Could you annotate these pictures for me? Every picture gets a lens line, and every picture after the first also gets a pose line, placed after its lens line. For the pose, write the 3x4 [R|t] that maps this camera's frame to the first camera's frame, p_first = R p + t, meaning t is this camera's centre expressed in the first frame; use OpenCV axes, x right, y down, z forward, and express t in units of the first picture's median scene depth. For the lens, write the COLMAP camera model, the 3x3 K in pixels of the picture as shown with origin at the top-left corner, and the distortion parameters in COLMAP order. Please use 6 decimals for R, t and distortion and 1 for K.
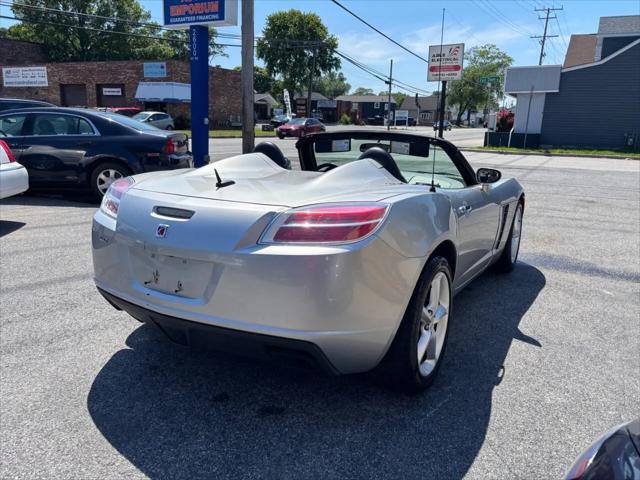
lens RADIAL K [[487.9, 0, 317.8], [0, 487.9, 243.8], [0, 0, 1]] dist [0.033200, -0.034533]
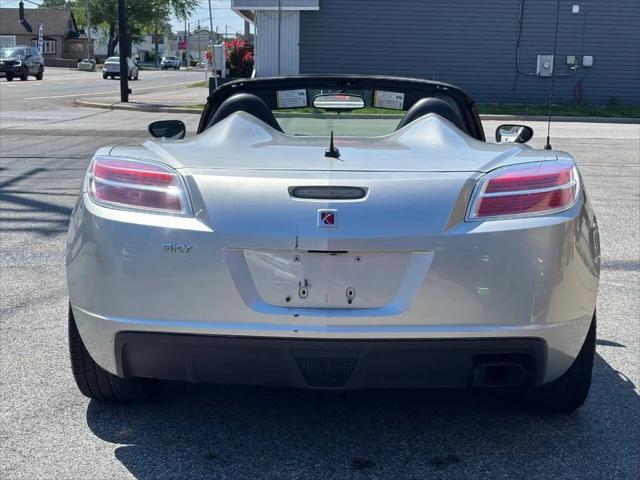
lens RADIAL K [[961.7, 0, 341.4], [0, 961.7, 249.3], [0, 0, 1]] dist [0.047736, 0.000000]
pose [[0.871515, -0.094911, 0.481096, -0.377586], [0.118289, 0.992808, -0.018421, 0.017688], [-0.475888, 0.072962, 0.876474, -0.082229]]
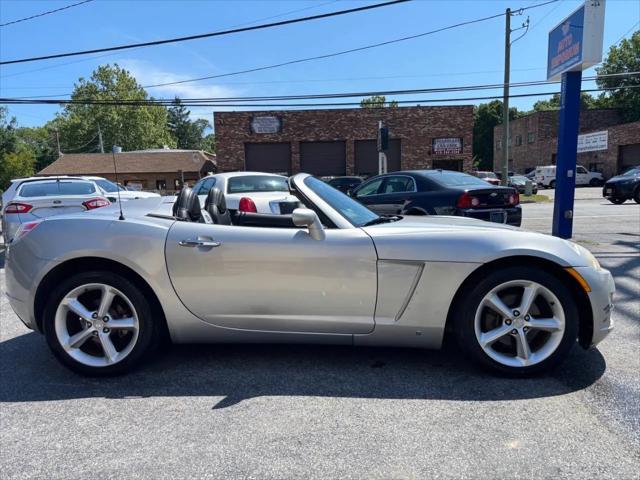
lens RADIAL K [[487.9, 0, 313.7], [0, 487.9, 246.1], [0, 0, 1]] dist [0.033200, -0.034533]
pose [[0.461046, 0.069264, -0.884669, 0.719386], [-0.176052, 0.984271, -0.014688, -0.050623], [0.869737, 0.162520, 0.465989, 0.400057]]
